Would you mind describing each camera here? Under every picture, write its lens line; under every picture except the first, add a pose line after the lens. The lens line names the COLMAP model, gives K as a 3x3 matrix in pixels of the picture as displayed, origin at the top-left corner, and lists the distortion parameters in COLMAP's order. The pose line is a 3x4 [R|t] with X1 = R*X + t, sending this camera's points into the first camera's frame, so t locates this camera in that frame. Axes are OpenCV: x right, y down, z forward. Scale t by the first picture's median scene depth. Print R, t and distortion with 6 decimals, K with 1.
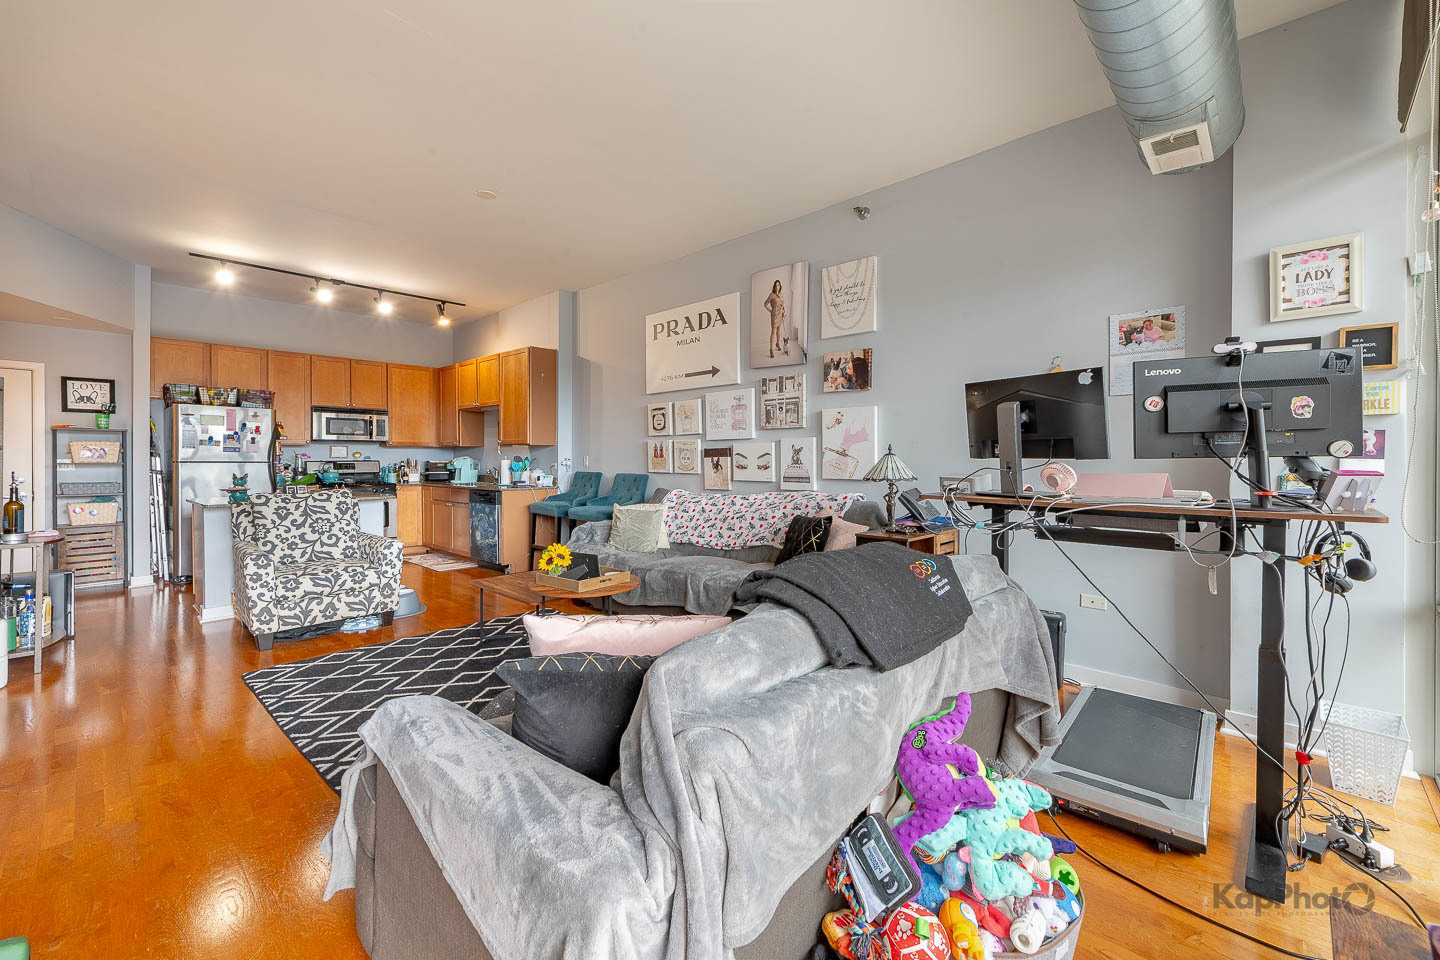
lens RADIAL K [[600.7, 0, 737.2], [0, 600.7, 461.4], [0, 0, 1]] dist [0.018388, -0.000013]
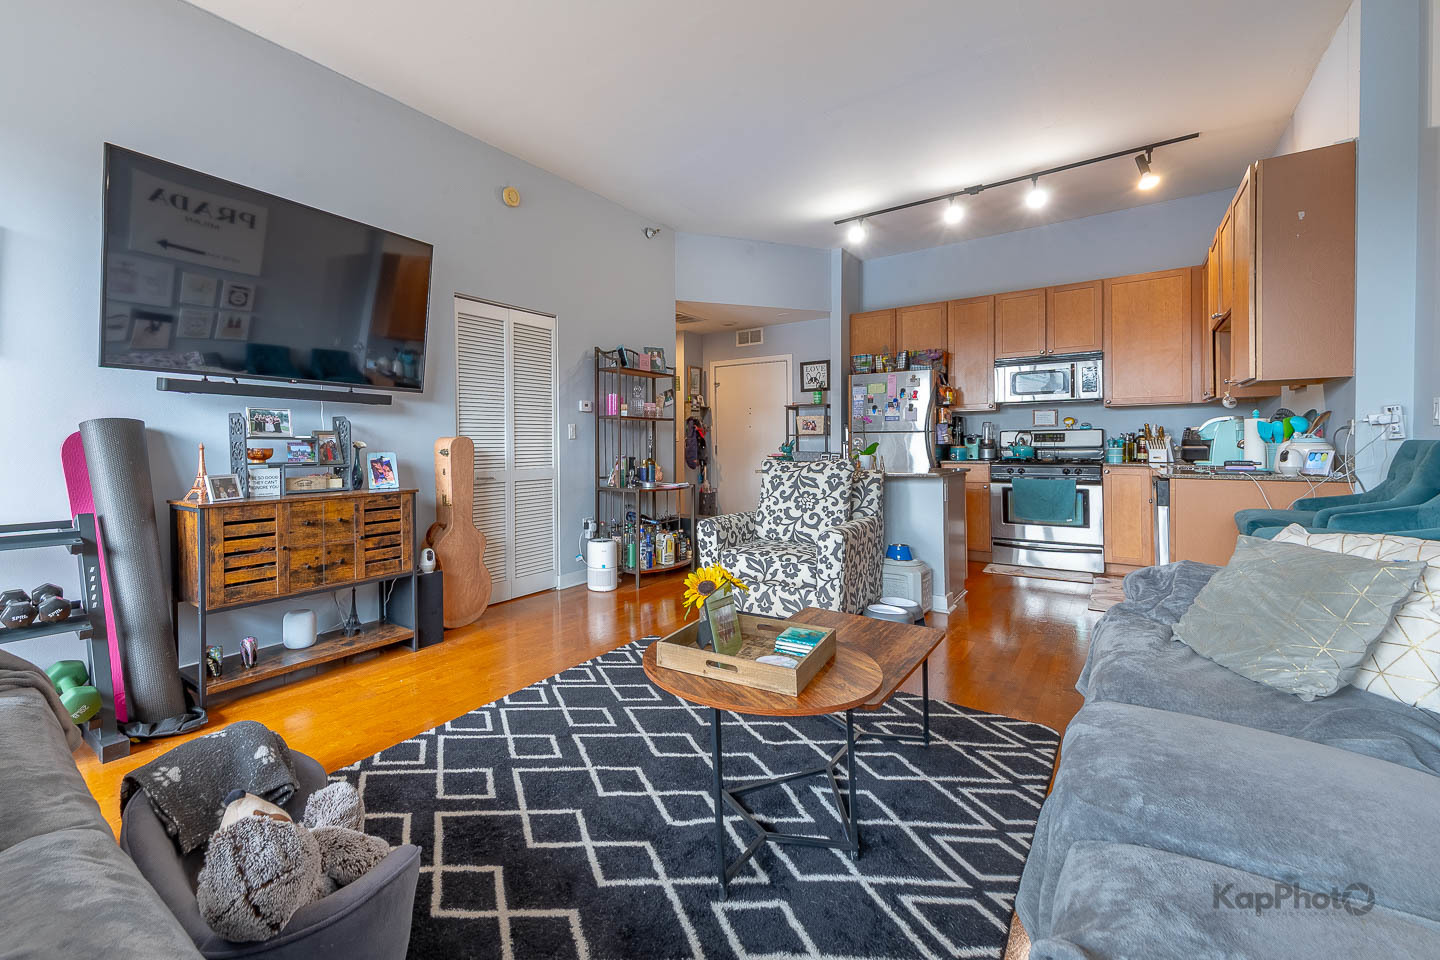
lens RADIAL K [[635.6, 0, 569.3], [0, 635.6, 445.9], [0, 0, 1]] dist [0.012416, -0.000245]
pose [[0.009095, 0.001401, -0.999958, 0.164598], [-0.002669, 0.999995, 0.001377, 0.027427], [0.999955, 0.002656, 0.009099, 0.611769]]
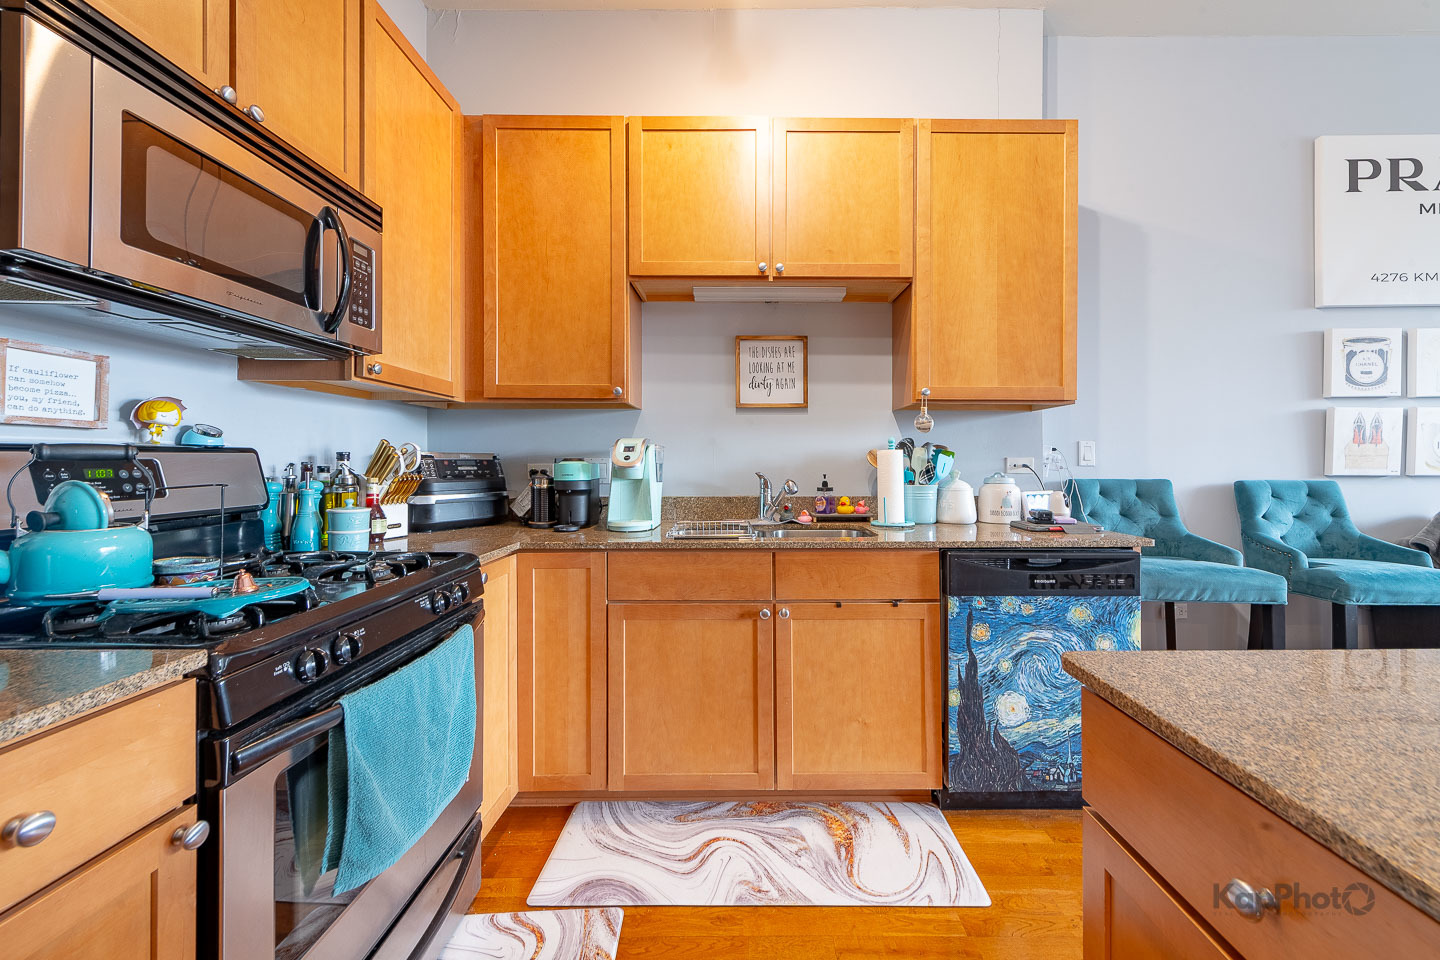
lens RADIAL K [[590.1, 0, 701.1], [0, 590.1, 458.7], [0, 0, 1]] dist [0.018484, -0.006058]
pose [[0.736597, 0.000213, 0.676332, -0.932960], [0.007152, 0.999942, -0.008105, 0.005696], [-0.676294, 0.010808, 0.736552, 1.135956]]
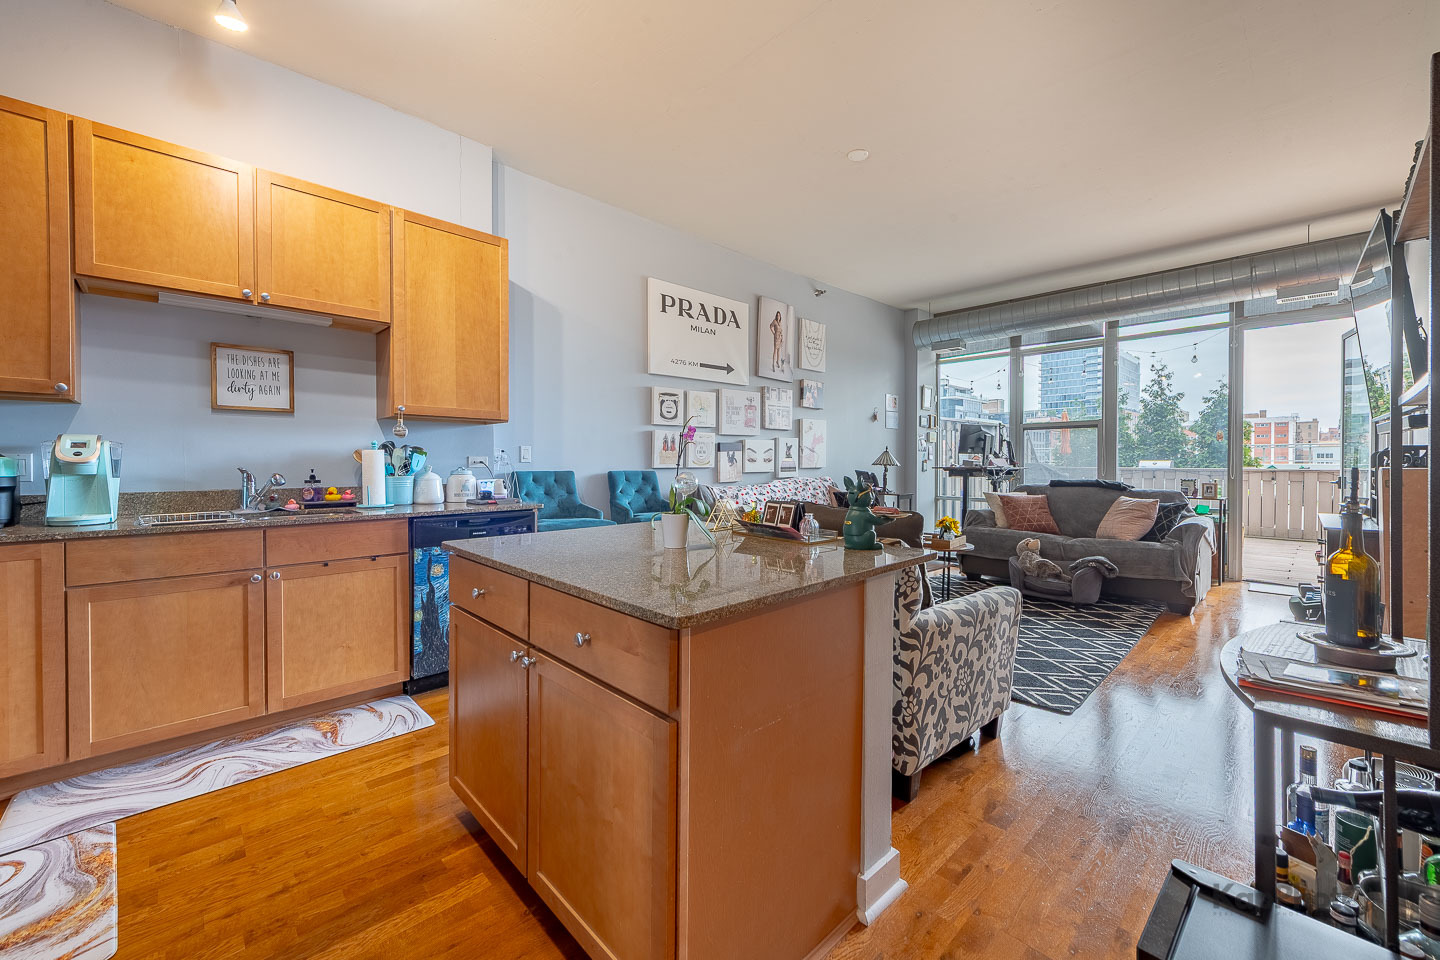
lens RADIAL K [[608.0, 0, 757.8], [0, 608.0, 468.5], [0, 0, 1]] dist [0.015748, -0.004769]
pose [[-0.010969, -0.013806, 0.999845, -1.135636], [0.005919, 0.999886, 0.013871, 0.008759], [-0.999922, 0.006071, -0.010886, 0.994134]]
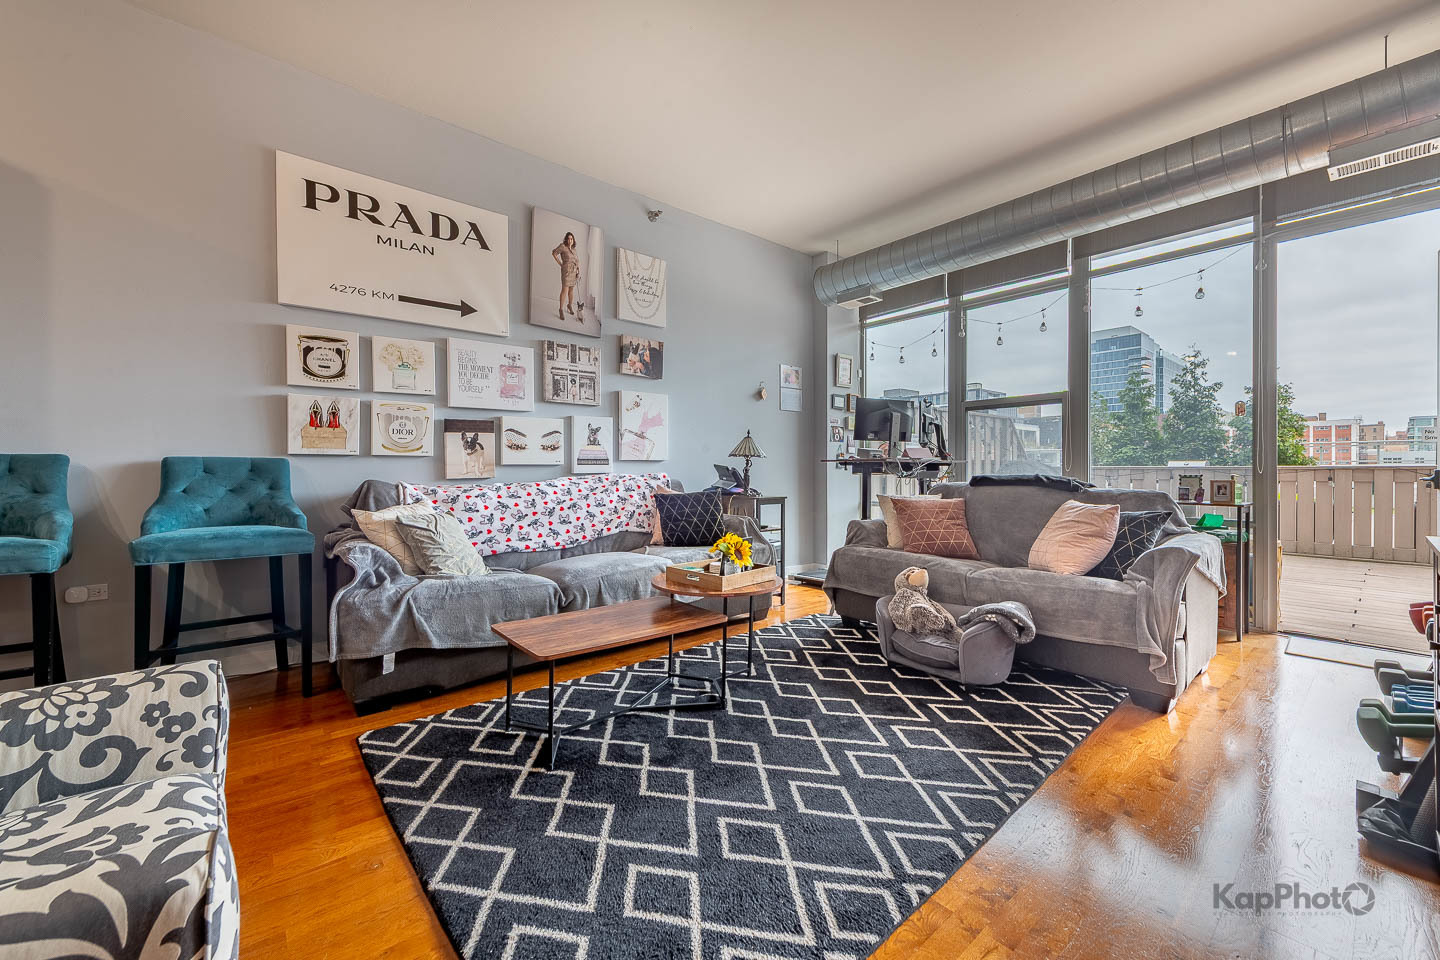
lens RADIAL K [[610.6, 0, 745.2], [0, 610.6, 471.2], [0, 0, 1]] dist [0.008464, -0.000695]
pose [[0.053934, -0.006830, 0.998521, -0.756015], [0.008464, 0.999944, 0.006383, 0.037462], [-0.998509, 0.008108, 0.053989, 0.659500]]
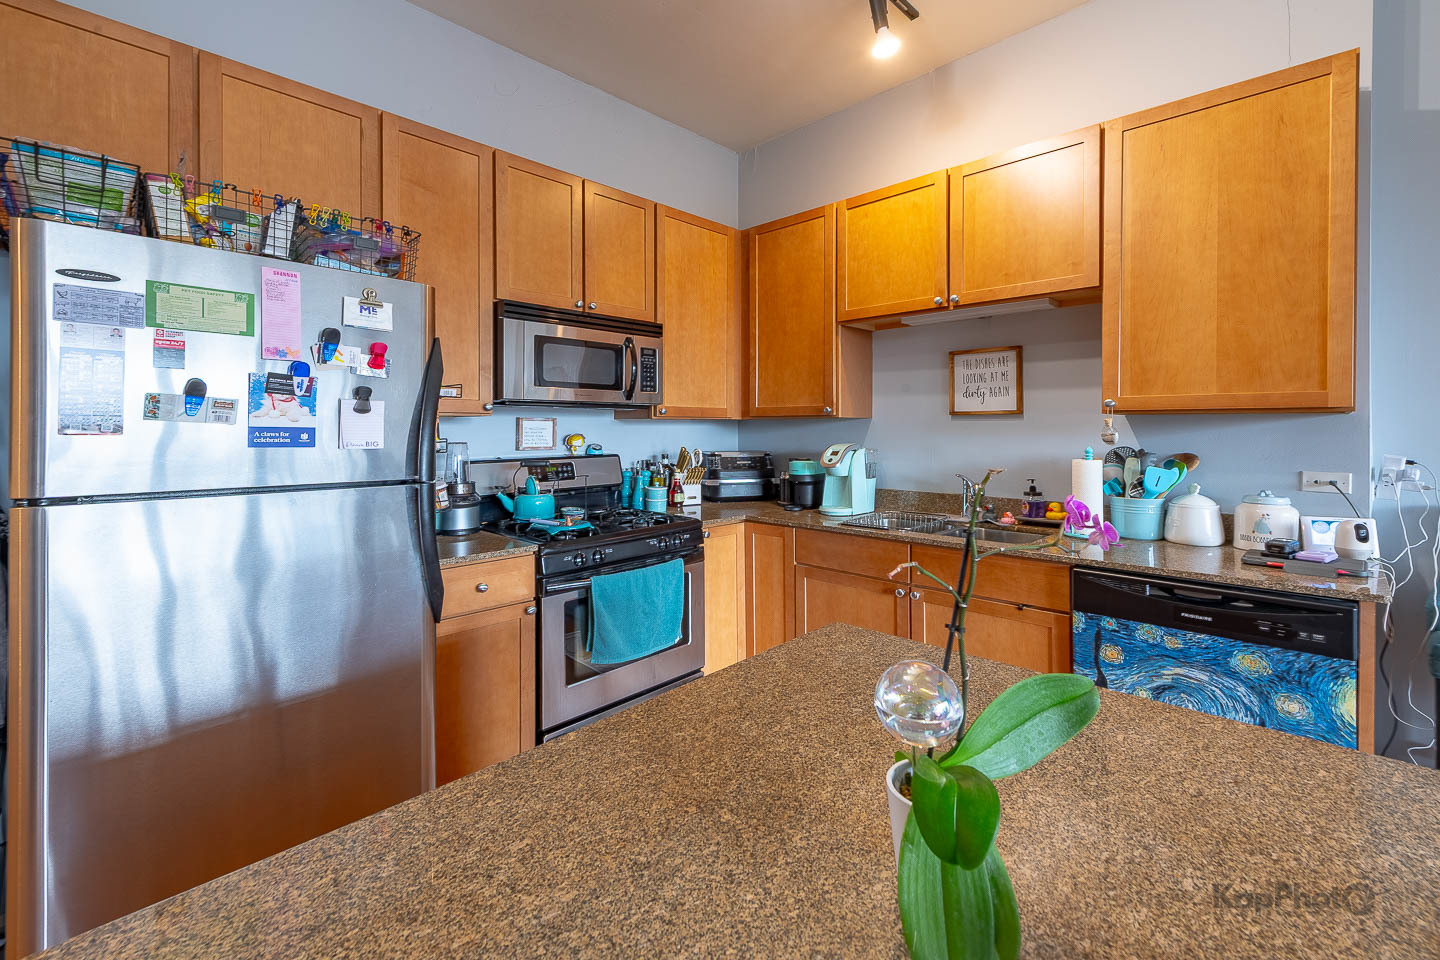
lens RADIAL K [[574.9, 0, 713.5], [0, 574.9, 429.5], [0, 0, 1]] dist [0.009163, -0.000554]
pose [[0.999988, -0.002406, 0.004347, -0.805936], [0.002423, 0.999990, -0.003873, -0.025092], [-0.004337, 0.003883, 0.999983, 0.939265]]
